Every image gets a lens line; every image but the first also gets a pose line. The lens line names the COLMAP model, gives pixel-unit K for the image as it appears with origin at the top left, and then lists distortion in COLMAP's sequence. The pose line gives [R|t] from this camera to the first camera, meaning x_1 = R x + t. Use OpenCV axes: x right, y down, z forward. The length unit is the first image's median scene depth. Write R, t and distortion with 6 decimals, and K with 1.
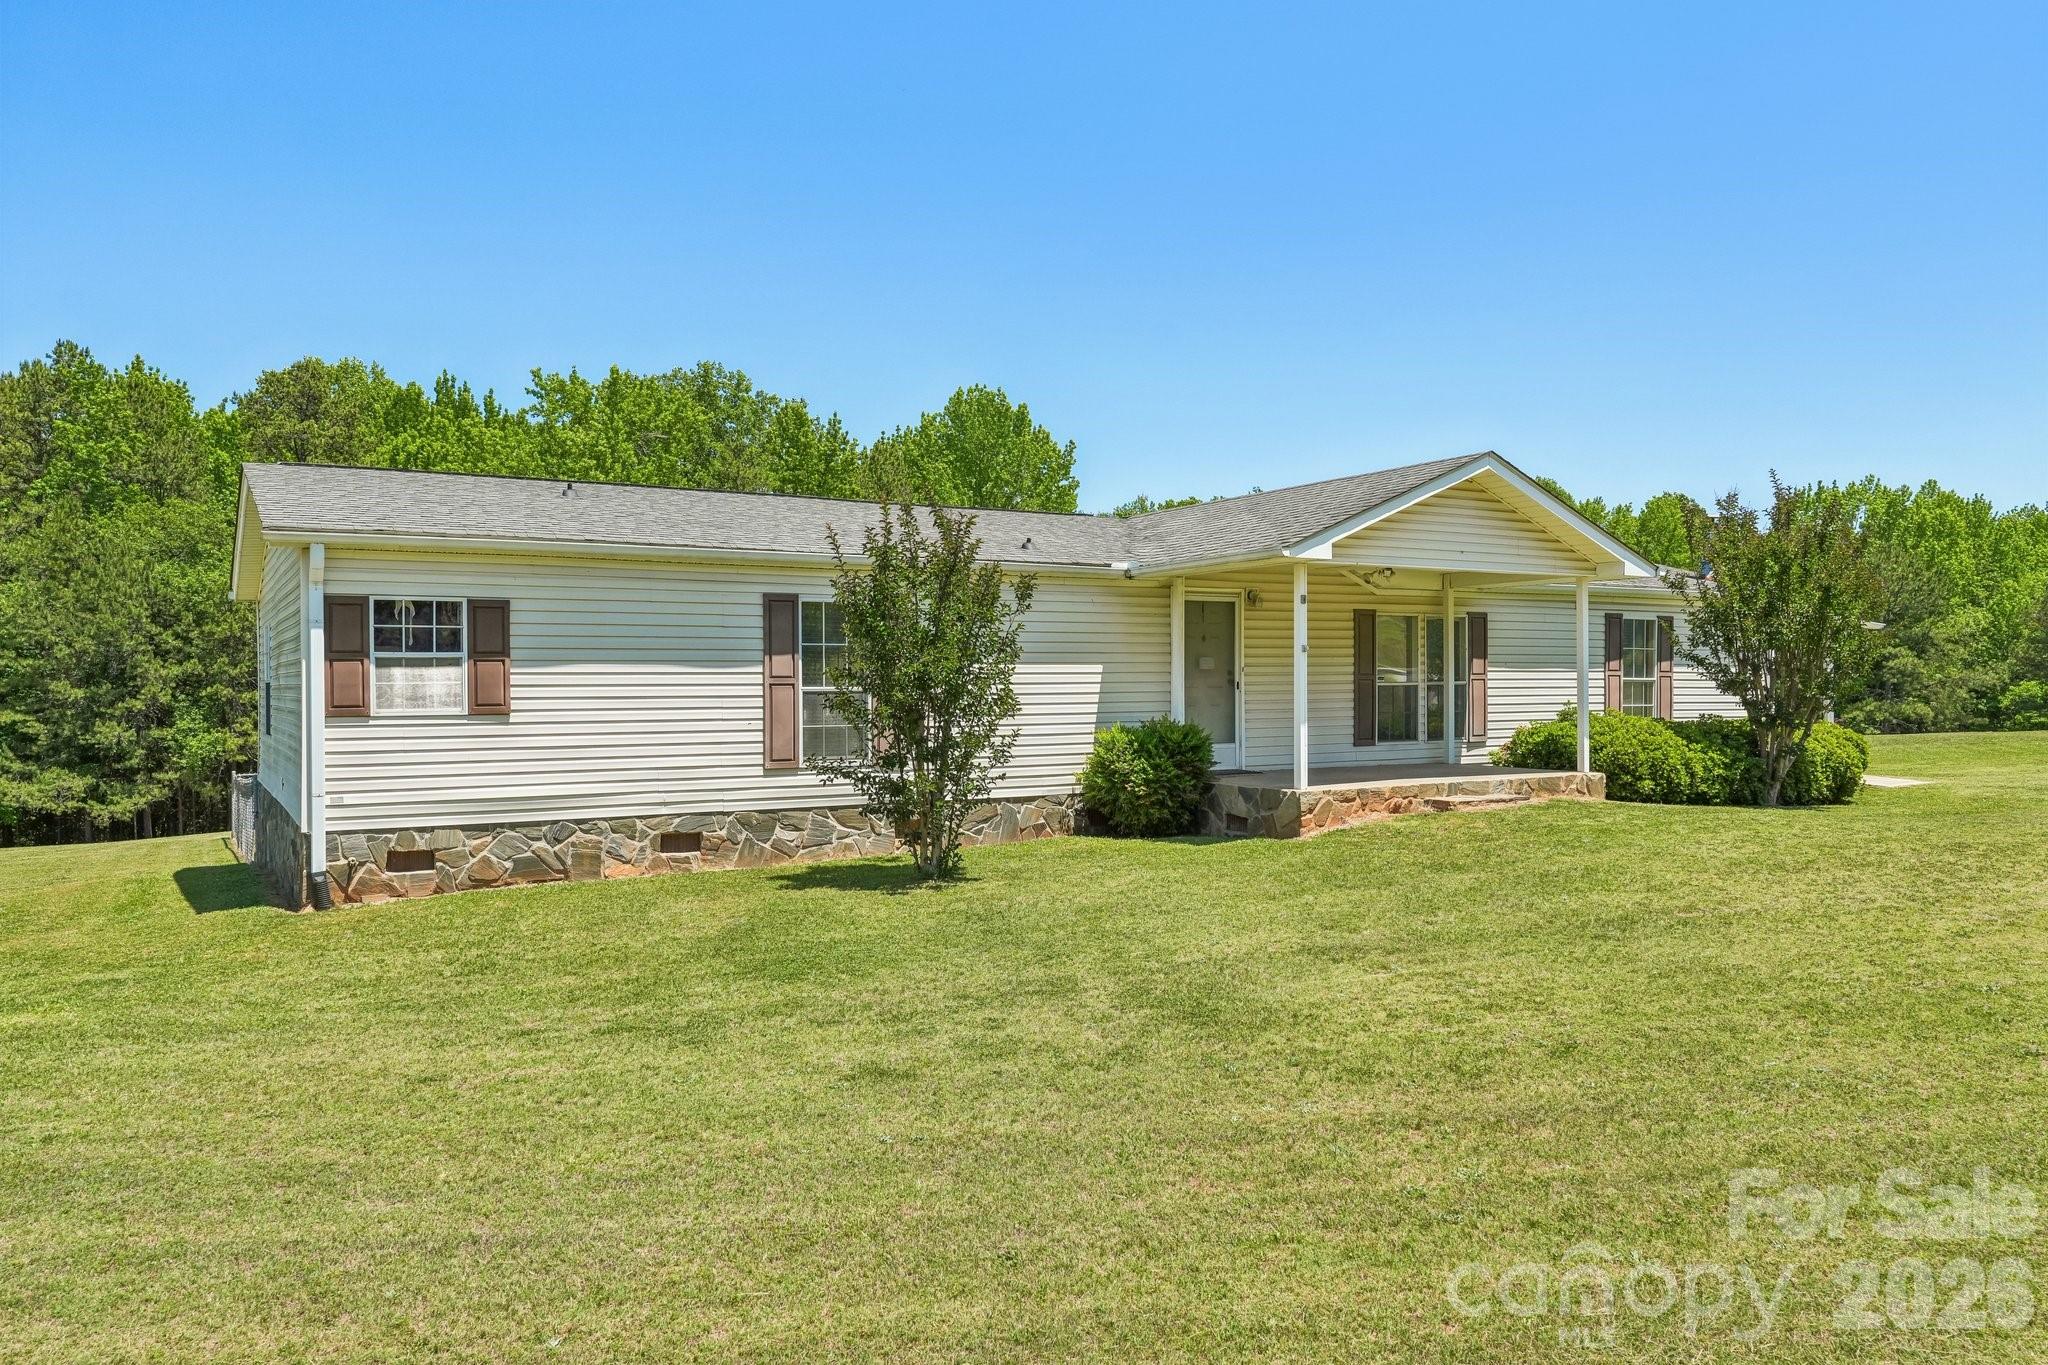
lens RADIAL K [[1451.1, 0, 1024.0], [0, 1451.1, 682.5], [0, 0, 1]] dist [-0.004639, -0.000912]
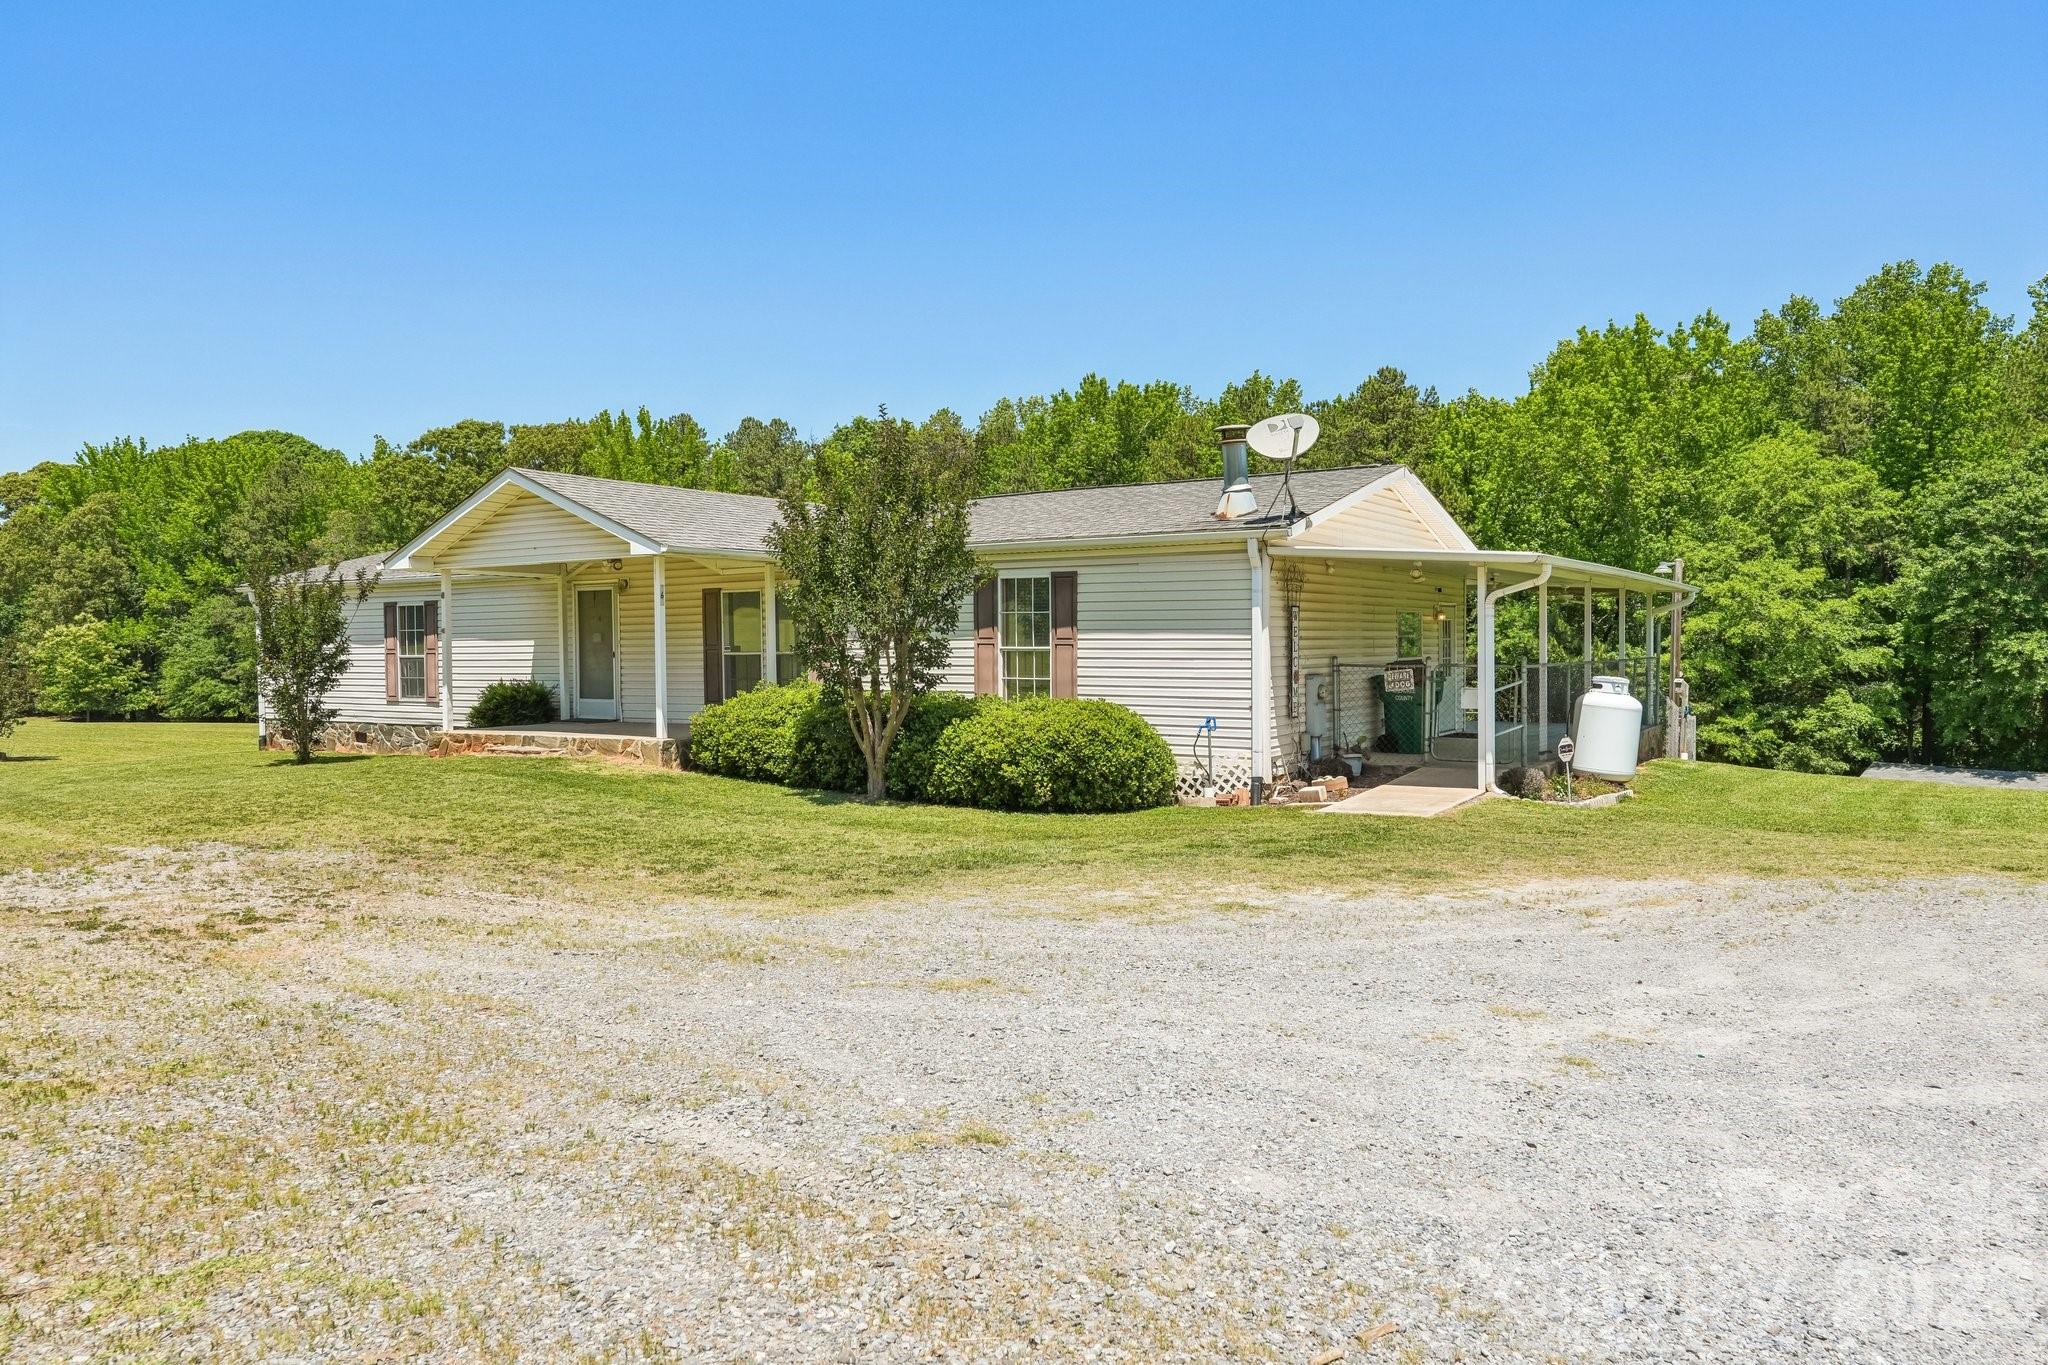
lens RADIAL K [[1381.5, 0, 1024.0], [0, 1381.5, 682.5], [0, 0, 1]] dist [-0.004369, -0.000920]
pose [[0.452712, 0.026734, -0.891256, 1.479706], [0.009853, 0.999339, 0.034980, -0.013167], [0.891602, -0.024617, 0.452150, 0.811579]]
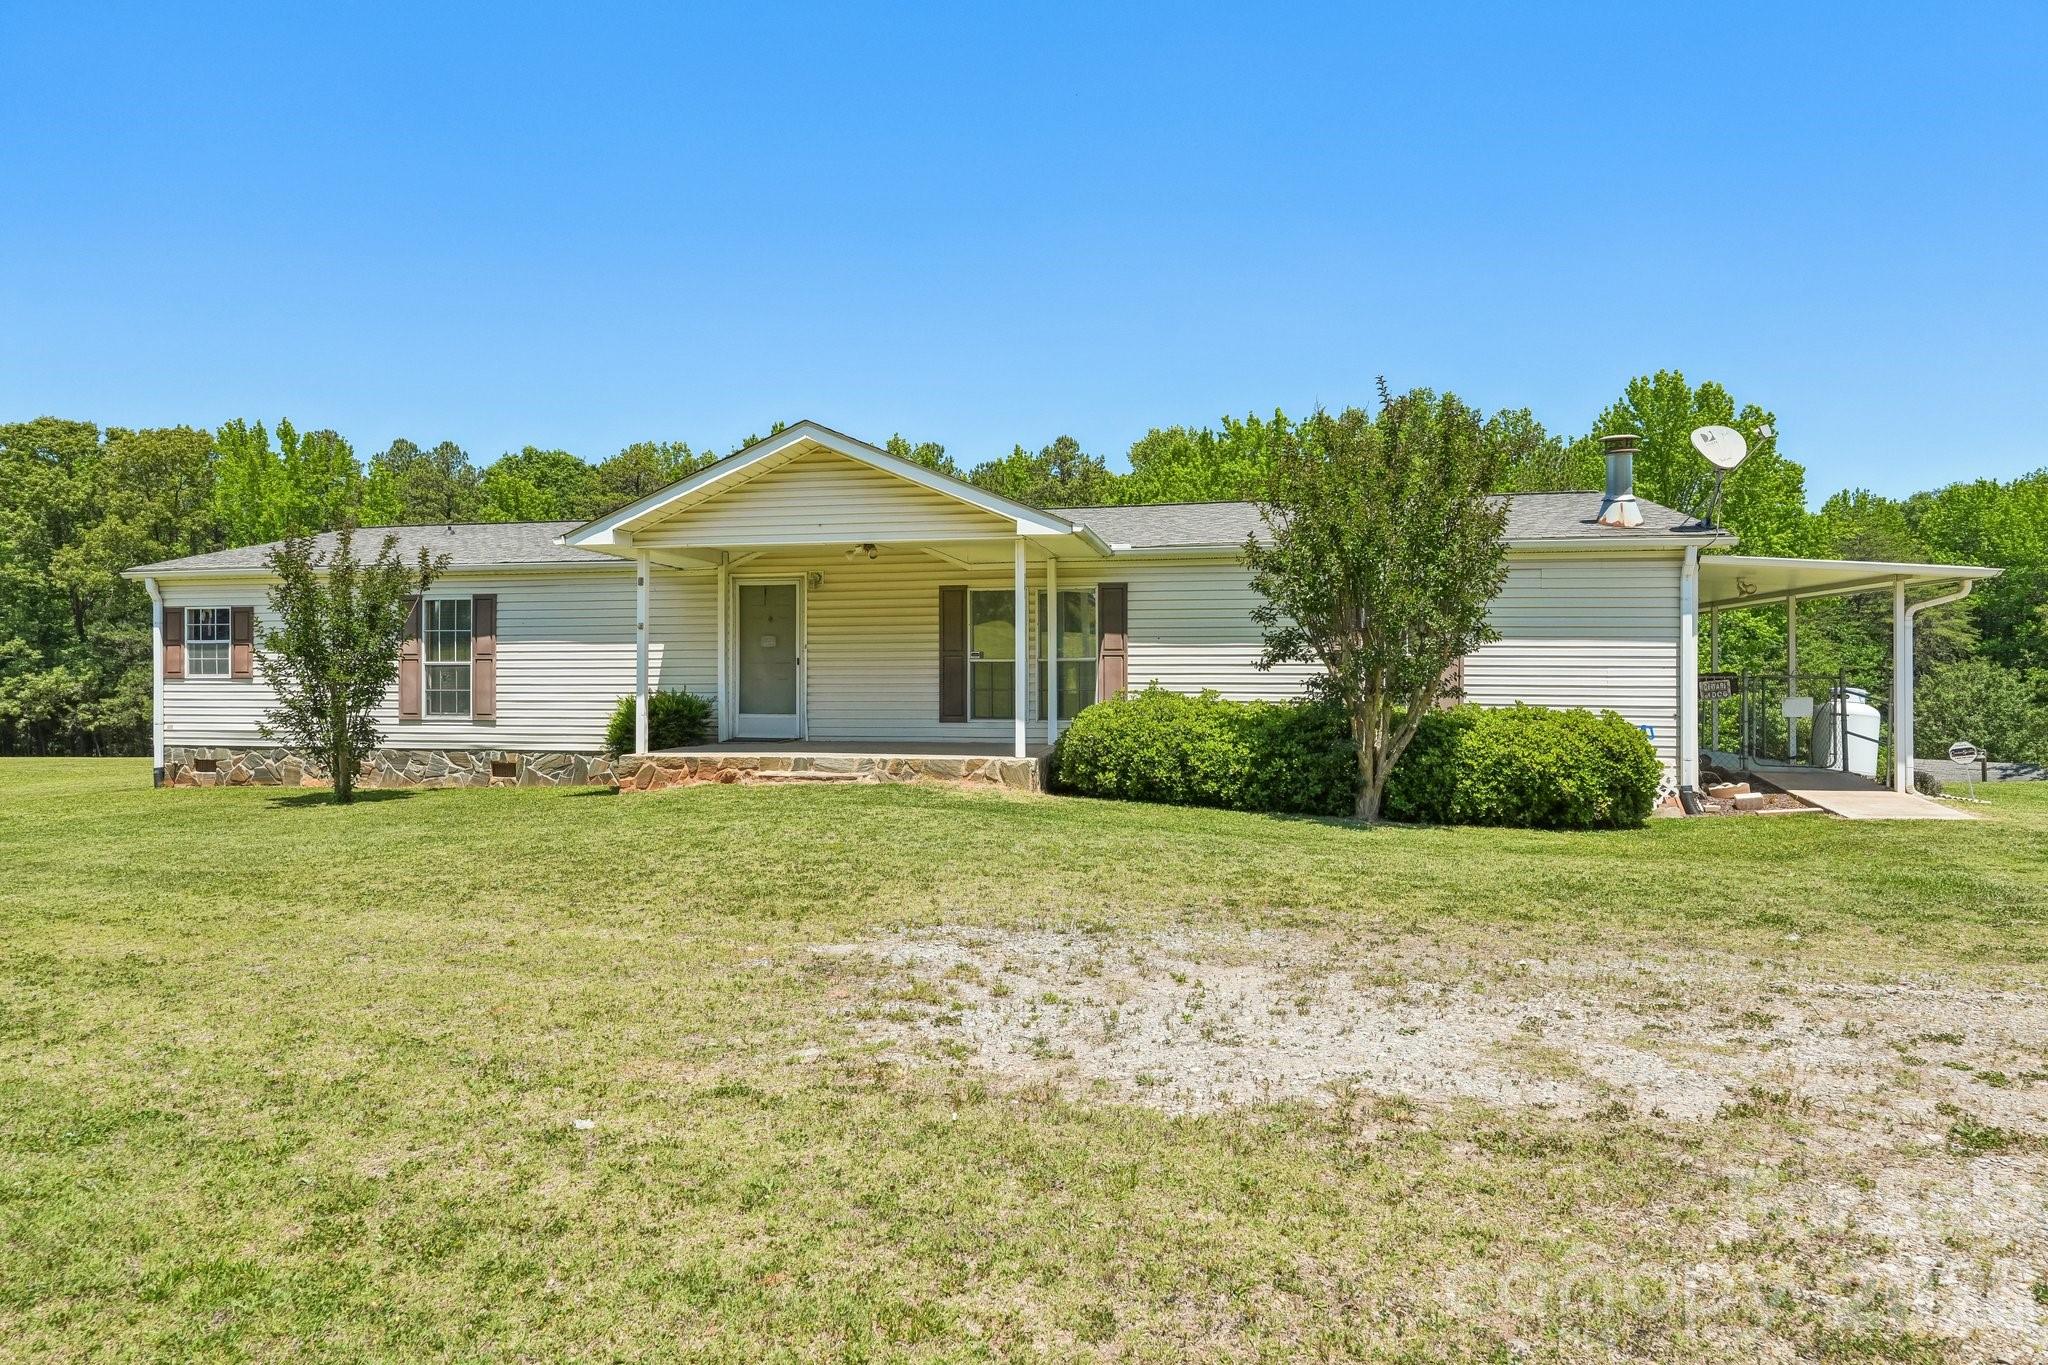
lens RADIAL K [[1183.5, 0, 1024.0], [0, 1183.5, 682.5], [0, 0, 1]] dist [0.001107, -0.001188]
pose [[0.742267, 0.010213, -0.670026, 0.915620], [-0.001576, 0.999908, 0.013496, 0.005780], [0.670102, -0.008962, 0.742215, 0.478694]]
